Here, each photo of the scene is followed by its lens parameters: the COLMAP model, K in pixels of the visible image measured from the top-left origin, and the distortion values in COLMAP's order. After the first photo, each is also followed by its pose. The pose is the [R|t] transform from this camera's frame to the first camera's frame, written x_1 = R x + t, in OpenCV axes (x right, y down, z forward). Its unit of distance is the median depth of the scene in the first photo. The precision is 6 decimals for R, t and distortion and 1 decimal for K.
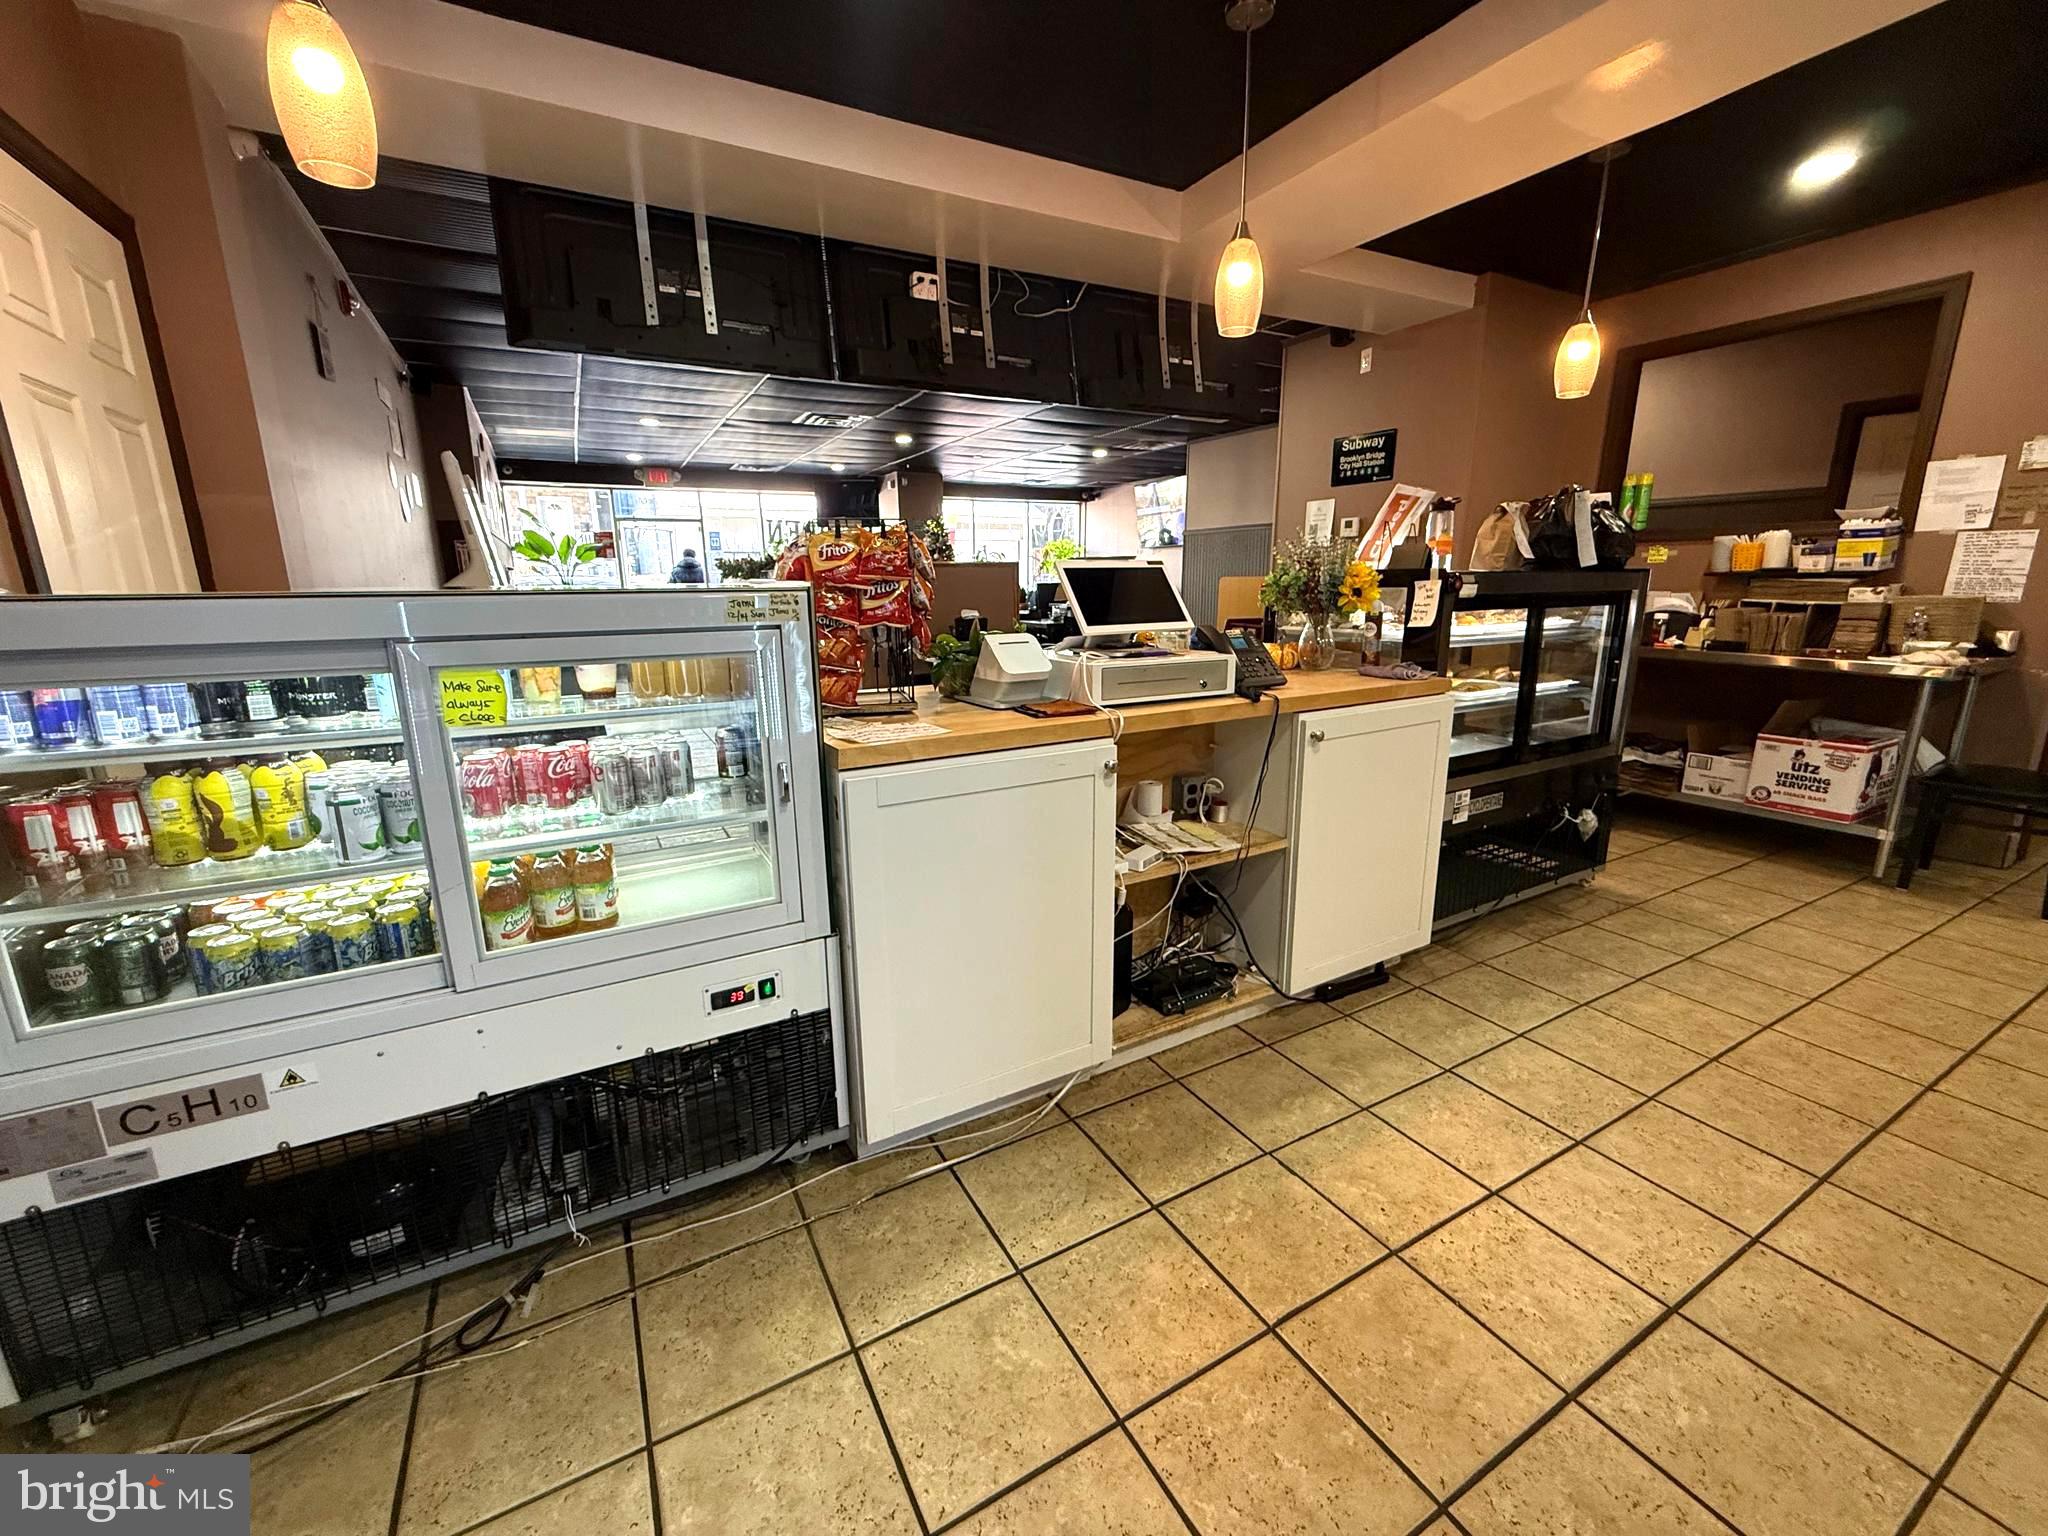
lens RADIAL K [[815.9, 0, 1019.4], [0, 815.9, 769.0], [0, 0, 1]] dist [-0.001231, -0.000414]
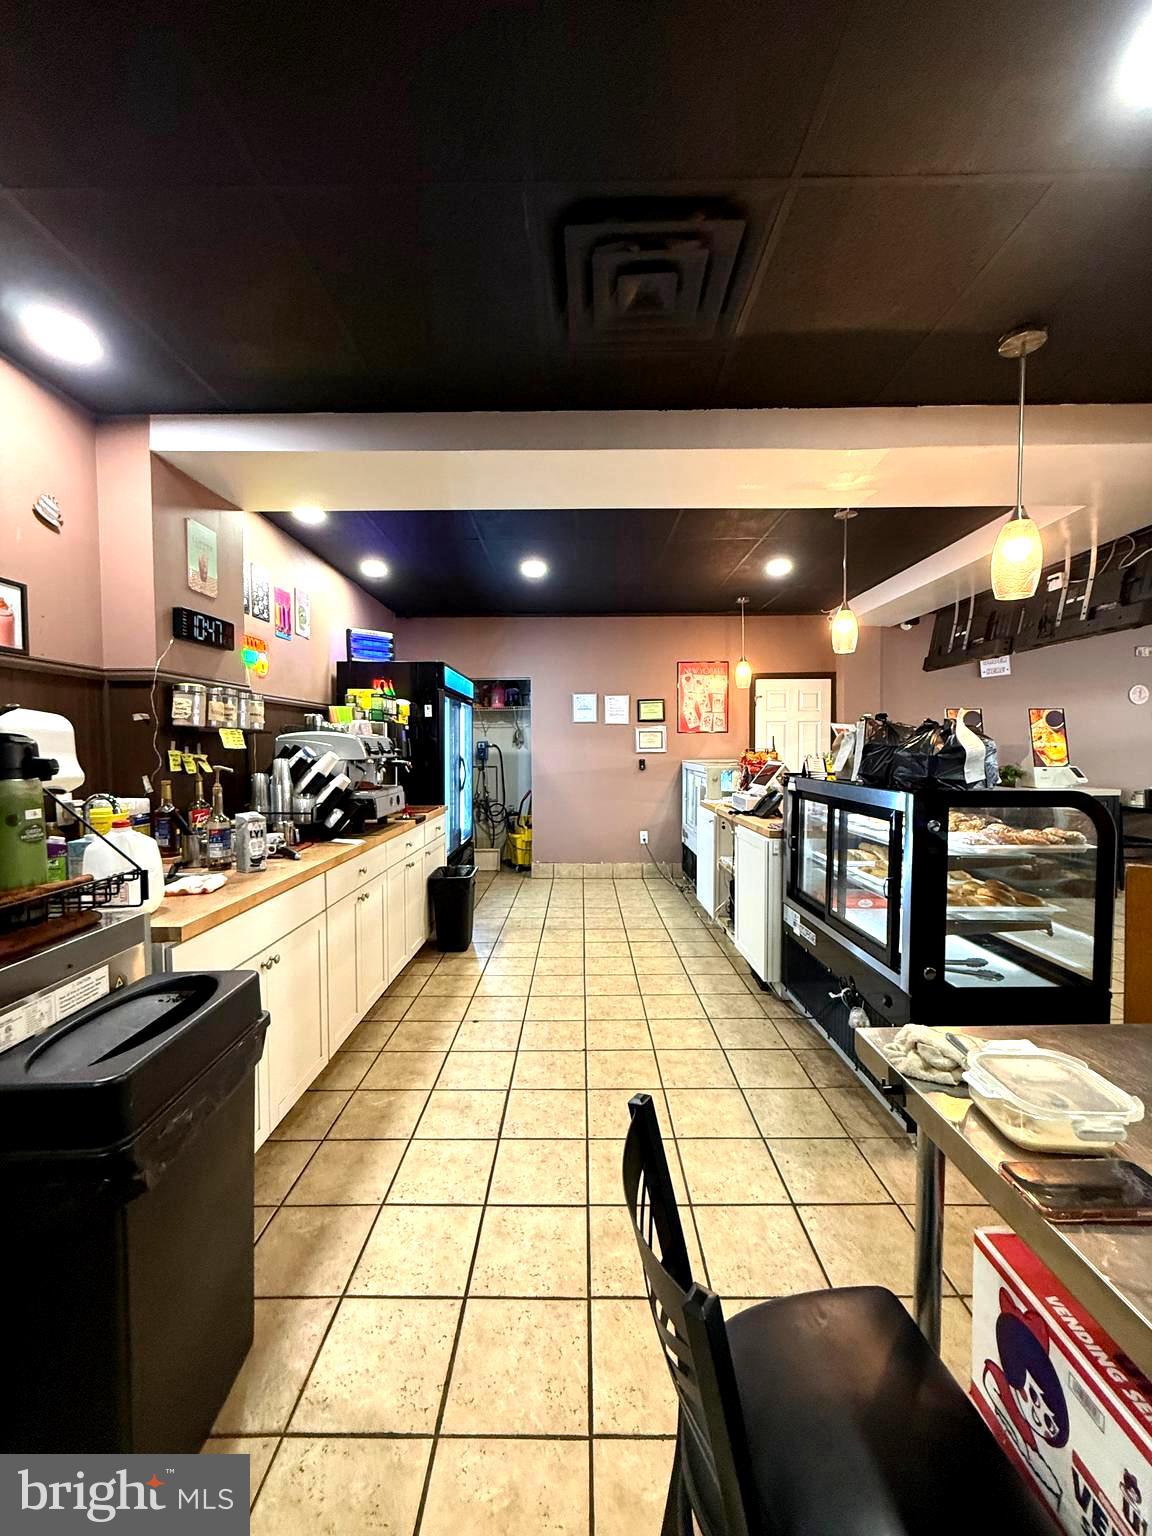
lens RADIAL K [[611.9, 0, 575.6], [0, 611.9, 765.3], [0, 0, 1]] dist [-0.001231, -0.000414]
pose [[-0.487745, 0.047482, -0.871694, 1.347333], [-0.188369, 0.969274, 0.158196, -0.271770], [0.852421, 0.241359, -0.463815, 0.852085]]
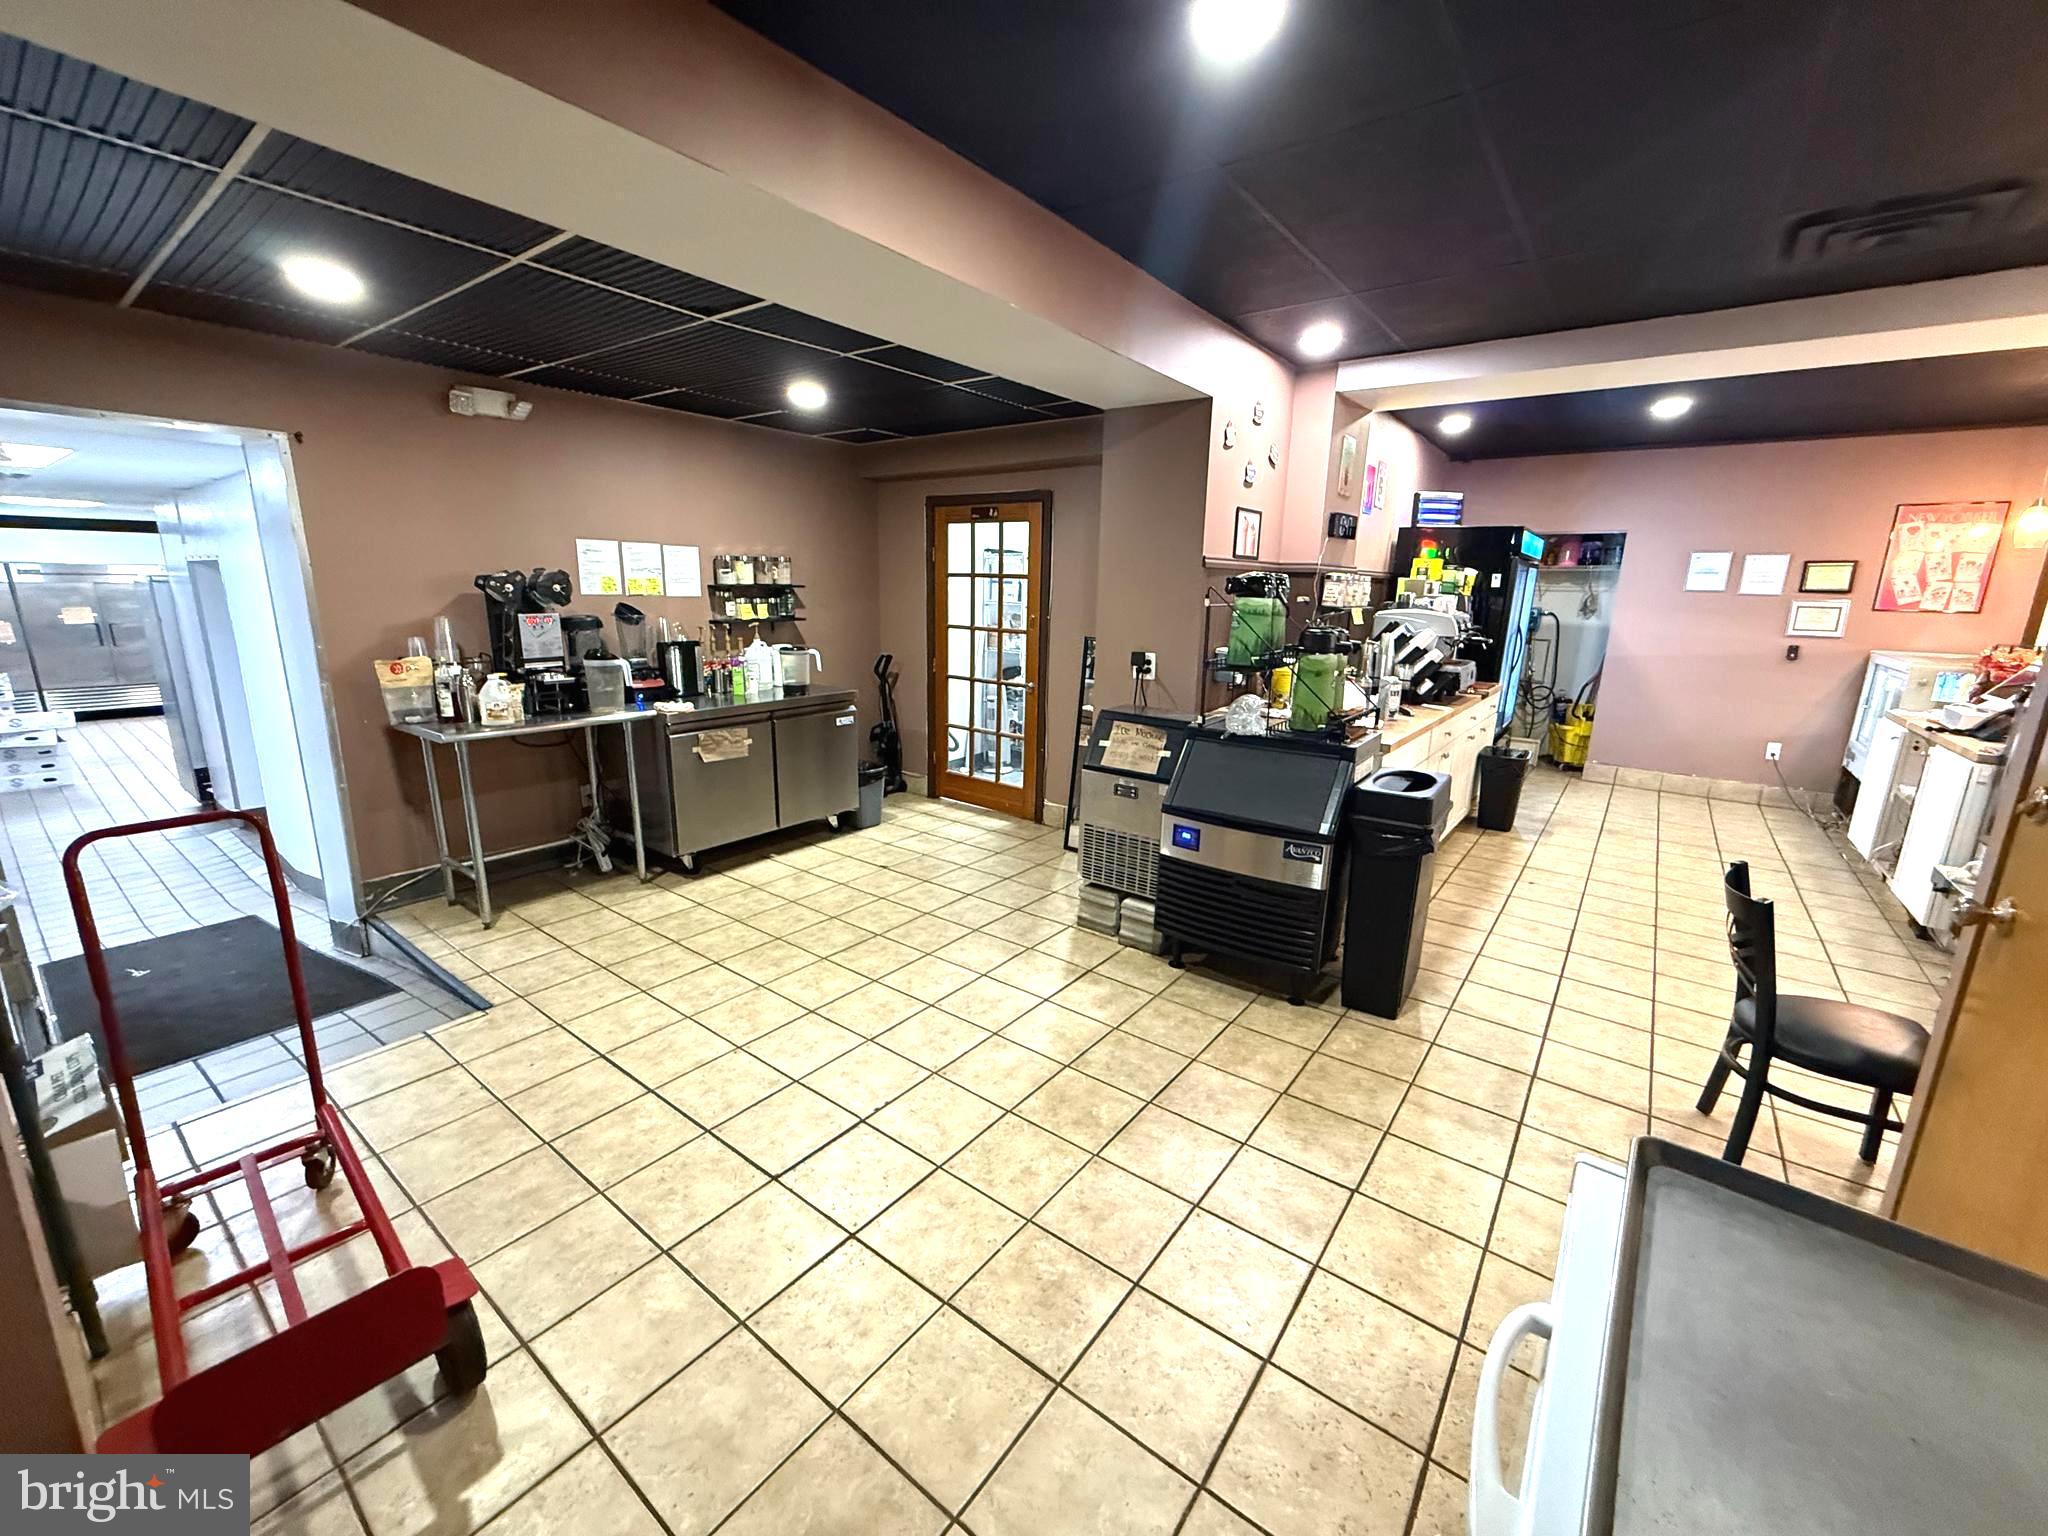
lens RADIAL K [[815.9, 0, 1017.8], [0, 815.9, 765.3], [0, 0, 1]] dist [-0.001231, -0.000414]
pose [[-0.917462, 0.082420, -0.389192, 1.915518], [-0.099556, 0.899607, 0.425200, -0.387820], [0.385166, 0.428851, -0.817150, 1.077166]]
